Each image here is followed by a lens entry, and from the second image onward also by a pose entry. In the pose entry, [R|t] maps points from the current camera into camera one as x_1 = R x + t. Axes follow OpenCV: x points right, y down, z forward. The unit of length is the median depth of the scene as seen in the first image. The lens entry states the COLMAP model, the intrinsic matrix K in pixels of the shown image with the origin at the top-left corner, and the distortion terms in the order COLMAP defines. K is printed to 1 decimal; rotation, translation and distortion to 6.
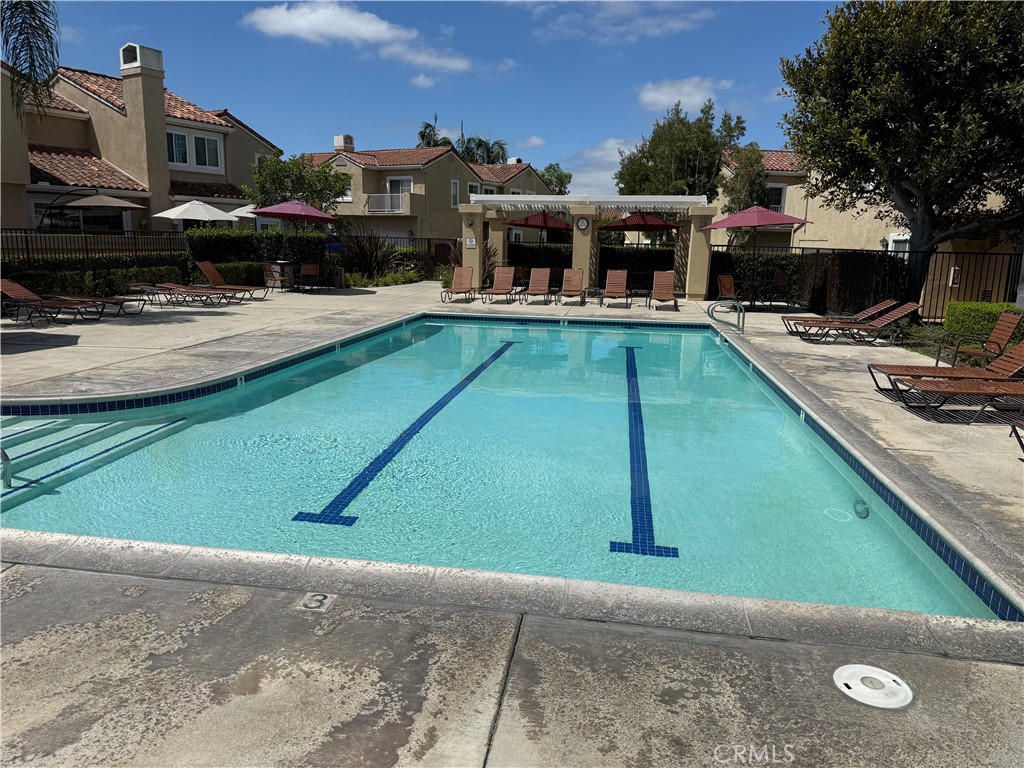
lens RADIAL K [[714.4, 0, 507.9], [0, 714.4, 386.2], [0, 0, 1]] dist [0.174506, -0.340108]
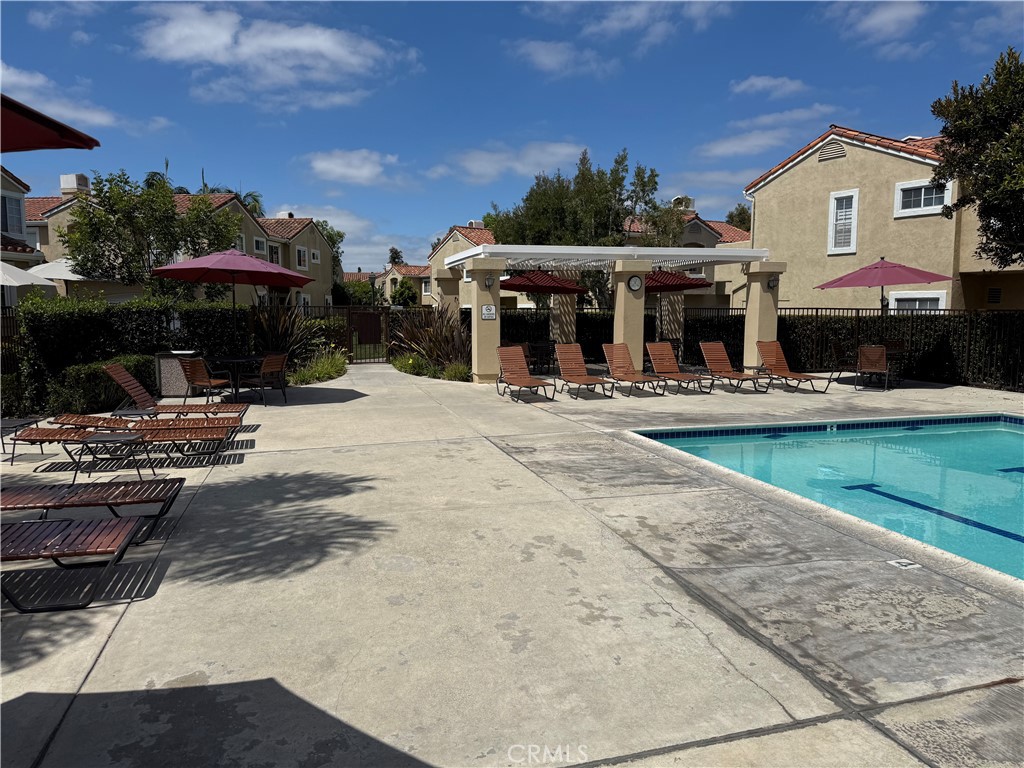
lens RADIAL K [[721.4, 0, 512.0], [0, 721.4, 384.0], [0, 0, 1]] dist [0.083207, -0.116205]
pose [[0.907703, -0.065849, 0.414413, -0.277551], [0.102358, 0.992523, -0.066489, -0.070466], [-0.406937, 0.102771, 0.907657, 0.317955]]
